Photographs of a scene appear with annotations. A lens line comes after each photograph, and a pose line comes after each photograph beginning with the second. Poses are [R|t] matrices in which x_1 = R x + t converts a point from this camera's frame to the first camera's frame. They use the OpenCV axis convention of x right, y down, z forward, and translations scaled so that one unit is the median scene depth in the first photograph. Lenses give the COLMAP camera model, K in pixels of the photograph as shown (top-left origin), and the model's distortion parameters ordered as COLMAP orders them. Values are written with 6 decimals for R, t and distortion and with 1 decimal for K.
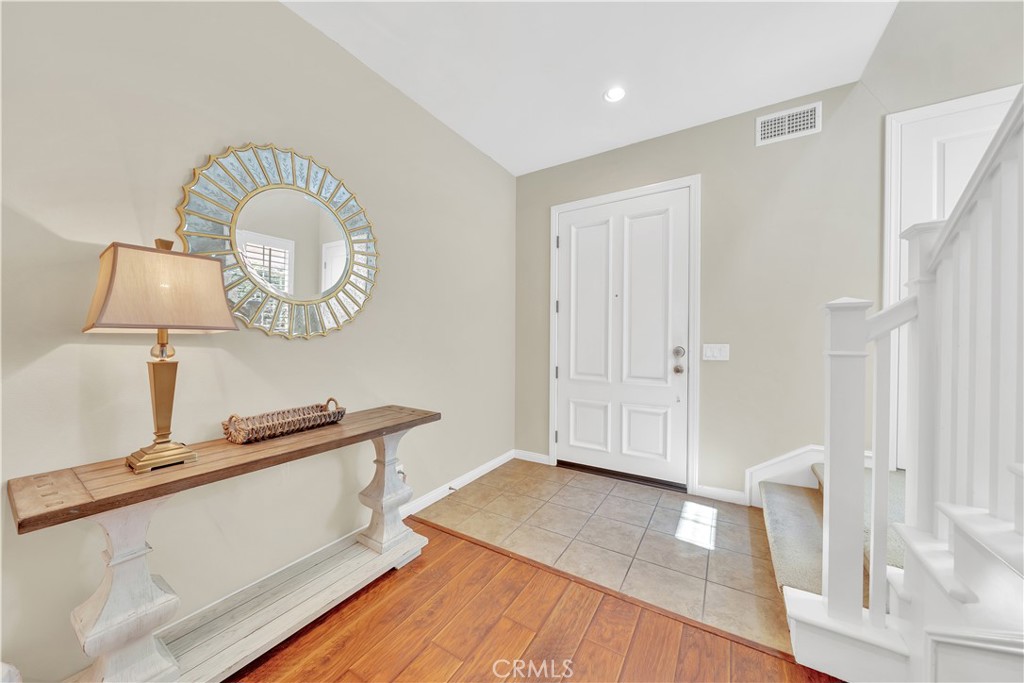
lens RADIAL K [[348.2, 0, 509.6], [0, 348.2, 336.3], [0, 0, 1]] dist [-0.005164, -0.000059]
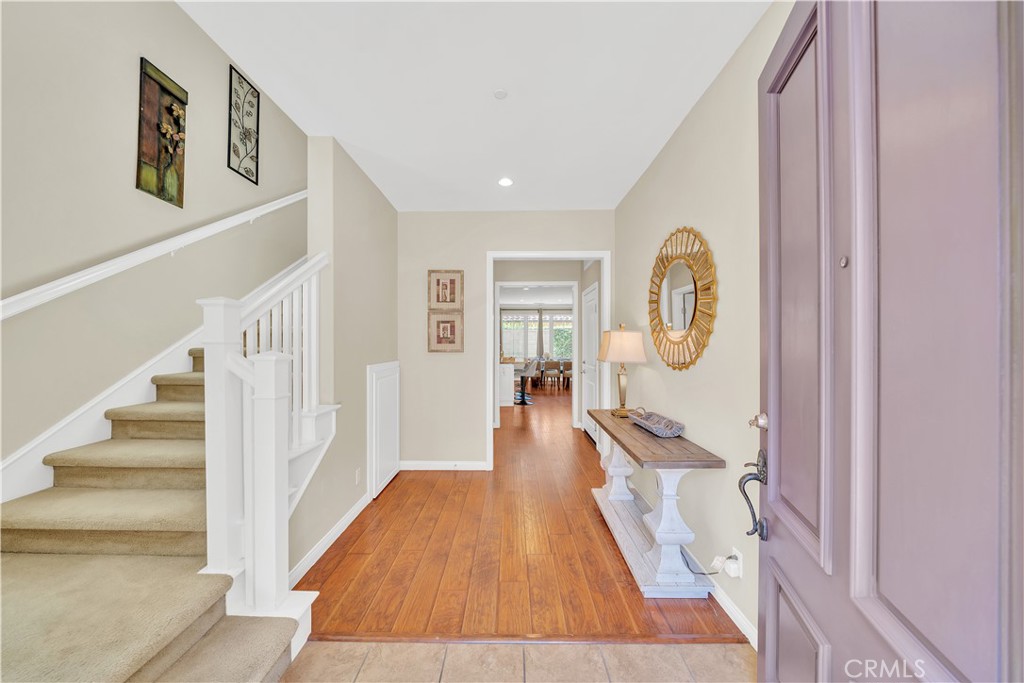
lens RADIAL K [[351.9, 0, 506.4], [0, 351.9, 345.0], [0, 0, 1]] dist [-0.002141, -0.000063]
pose [[-0.855942, 0.003092, -0.517063, 0.766422], [0.000976, 0.999990, 0.004366, -0.111441], [0.517072, 0.003232, -0.855936, 2.167738]]
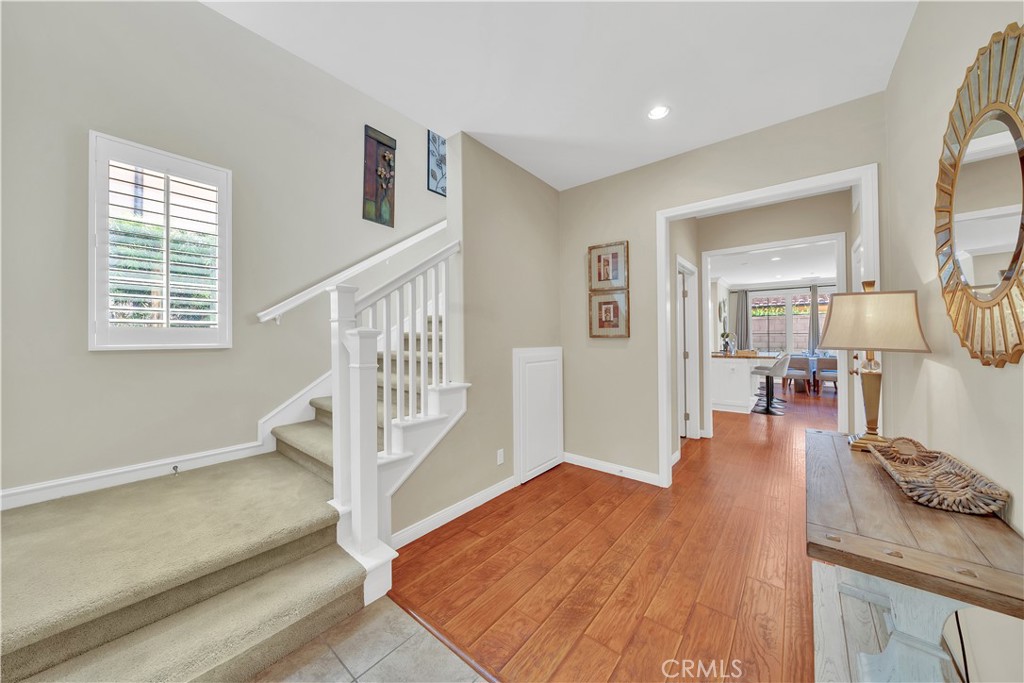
lens RADIAL K [[348.2, 0, 509.6], [0, 348.2, 336.3], [0, 0, 1]] dist [-0.005164, -0.000059]
pose [[-0.991343, 0.002843, 0.131266, 0.156048], [0.002290, 0.999988, -0.004363, -0.049686], [-0.131276, -0.004025, -0.991338, 2.020130]]
